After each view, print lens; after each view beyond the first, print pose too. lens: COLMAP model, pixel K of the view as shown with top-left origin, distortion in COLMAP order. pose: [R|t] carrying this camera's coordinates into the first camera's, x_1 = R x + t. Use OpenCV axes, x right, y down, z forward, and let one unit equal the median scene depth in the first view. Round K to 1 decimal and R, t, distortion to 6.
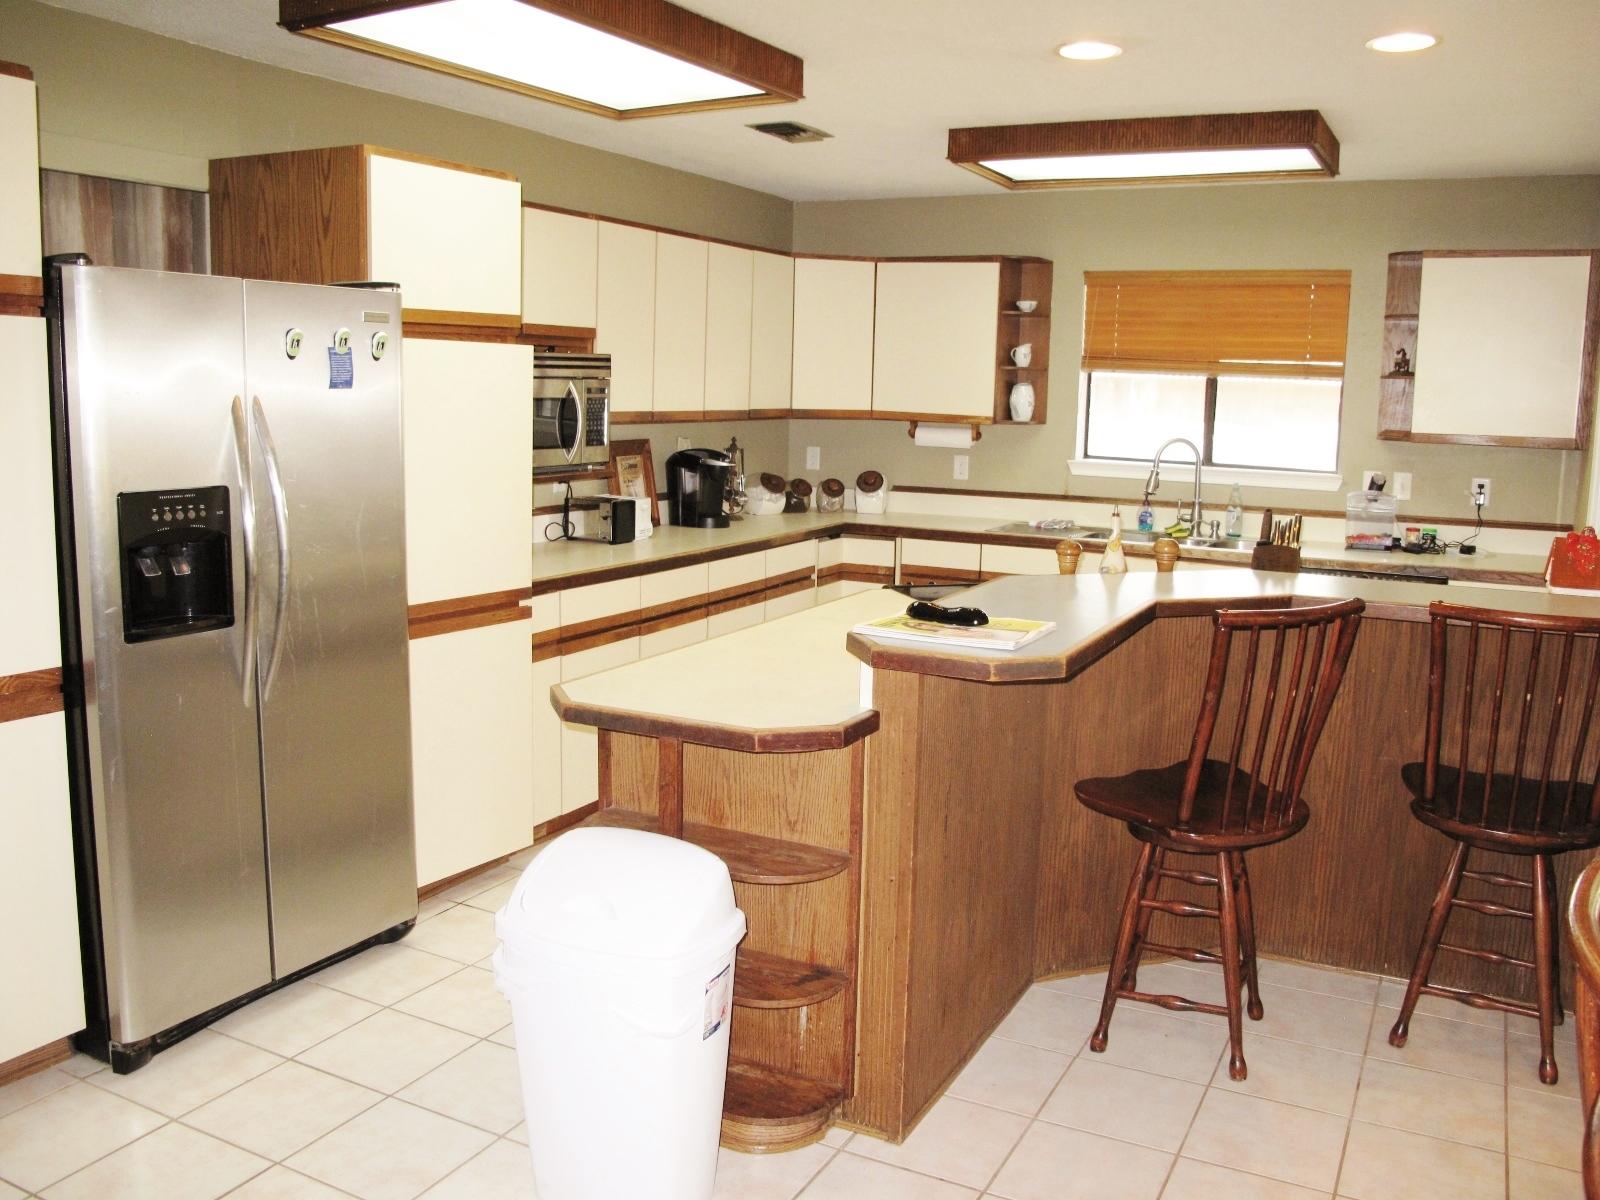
lens RADIAL K [[1349.7, 0, 800.0], [0, 1349.7, 600.0], [0, 0, 1]] dist [-0.150890, 0.121095]
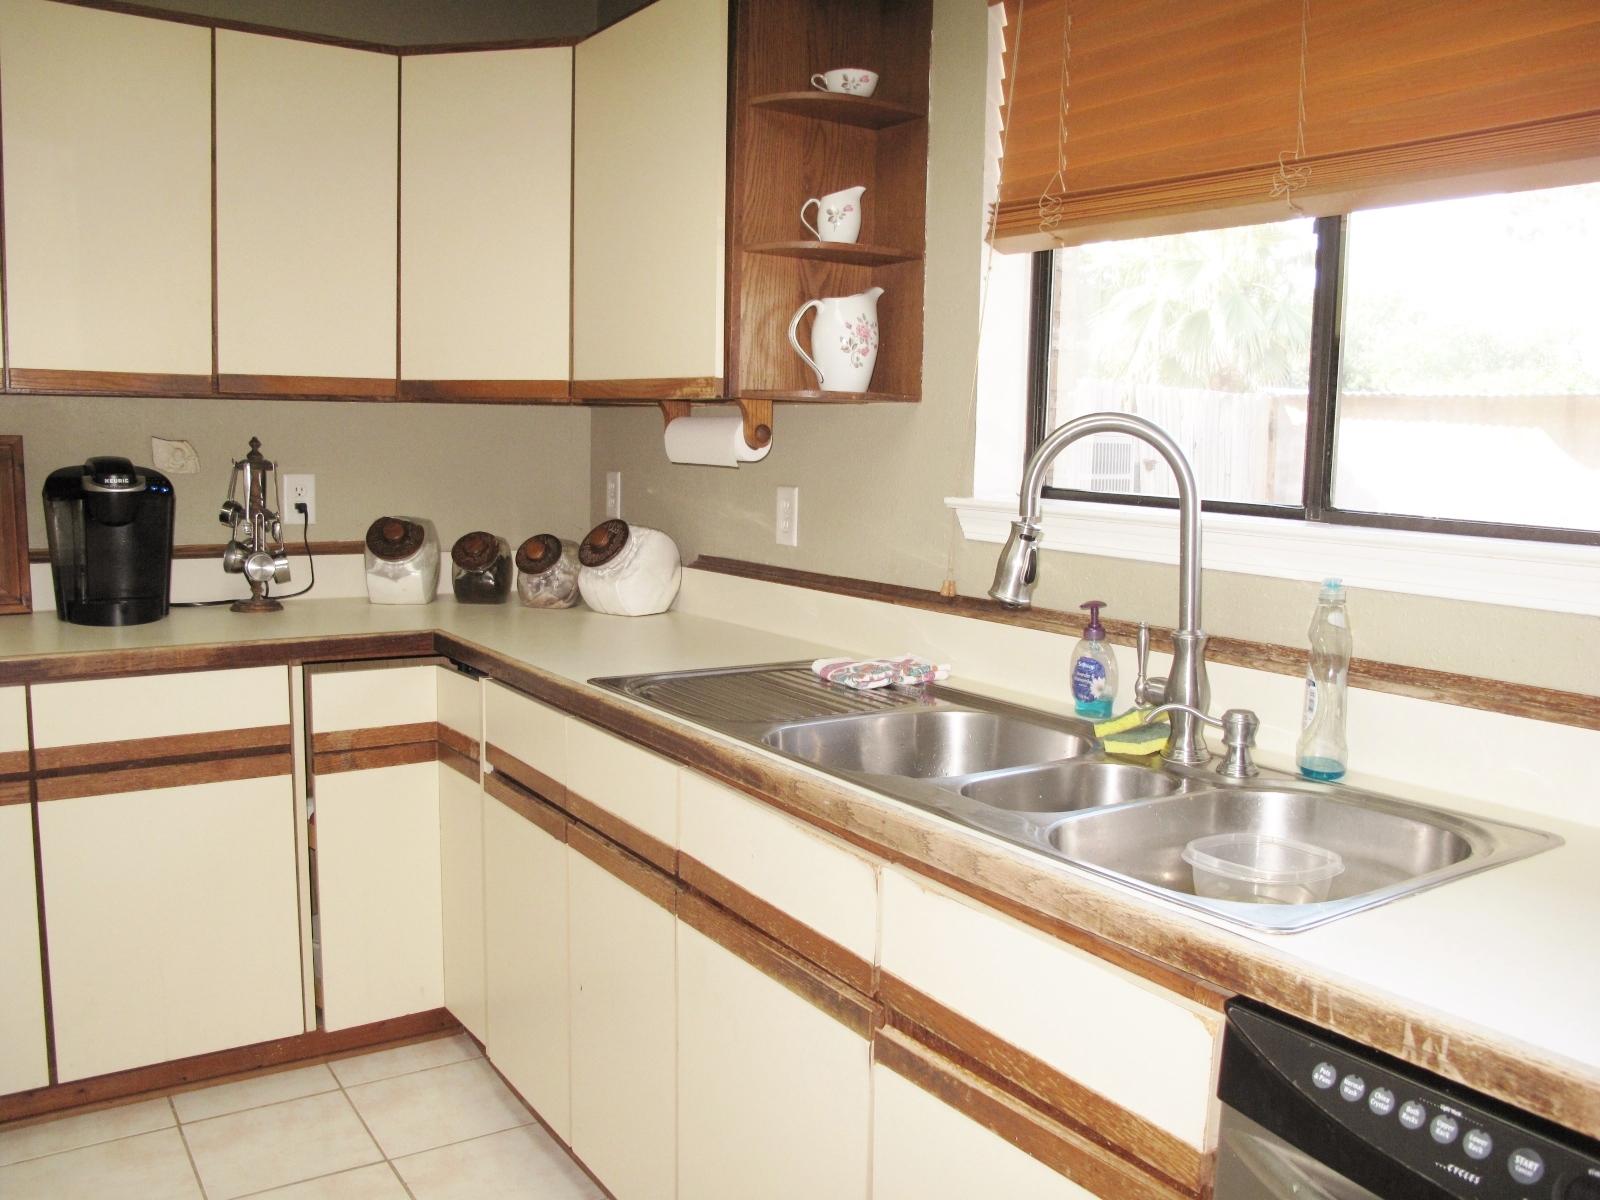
lens RADIAL K [[1347.3, 0, 808.2], [0, 1347.3, 612.7], [0, 0, 1]] dist [-0.152860, 0.118714]
pose [[0.876859, 0.059306, -0.477075, 0.382657], [-0.080792, 0.996427, -0.024628, -0.069303], [0.473910, 0.060139, 0.878517, 0.750337]]
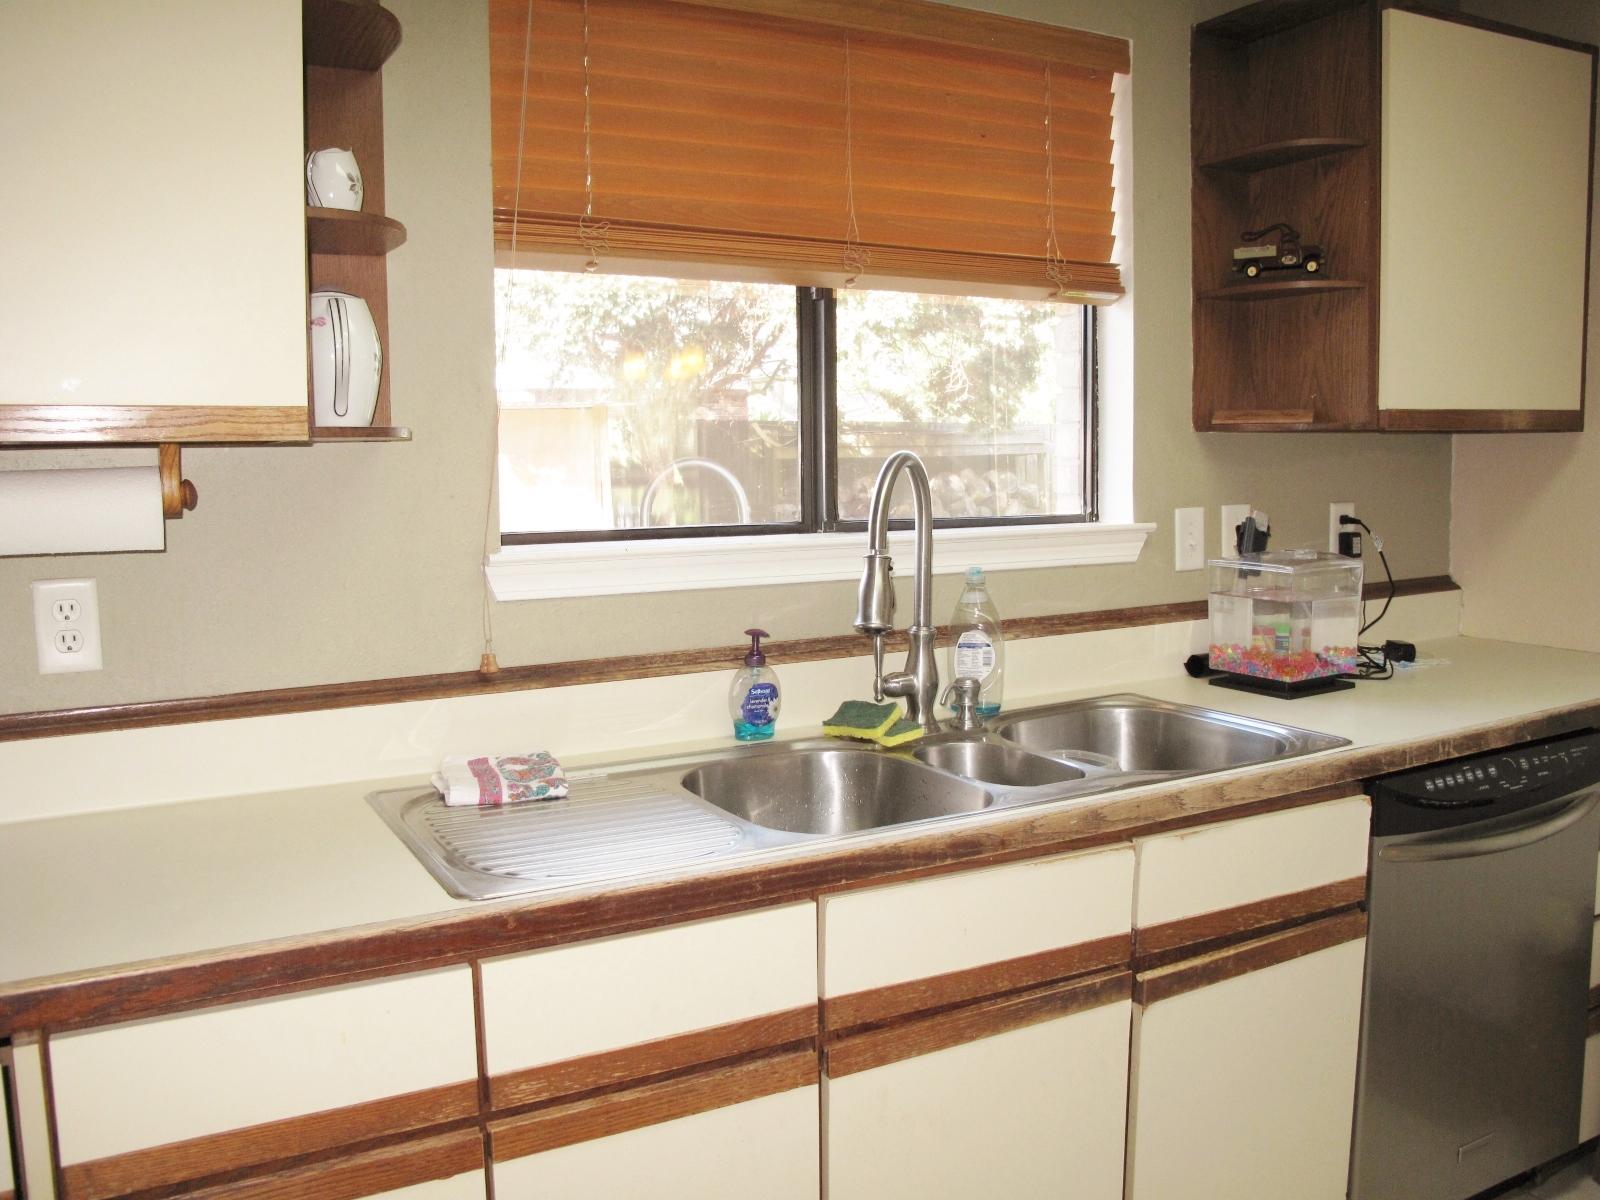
lens RADIAL K [[1347.3, 0, 808.2], [0, 1347.3, 612.7], [0, 0, 1]] dist [-0.152860, 0.118714]
pose [[0.551677, -0.127399, 0.824270, -0.007987], [0.158342, 0.986290, 0.046463, -0.105810], [-0.818889, 0.104884, 0.564287, 0.871668]]
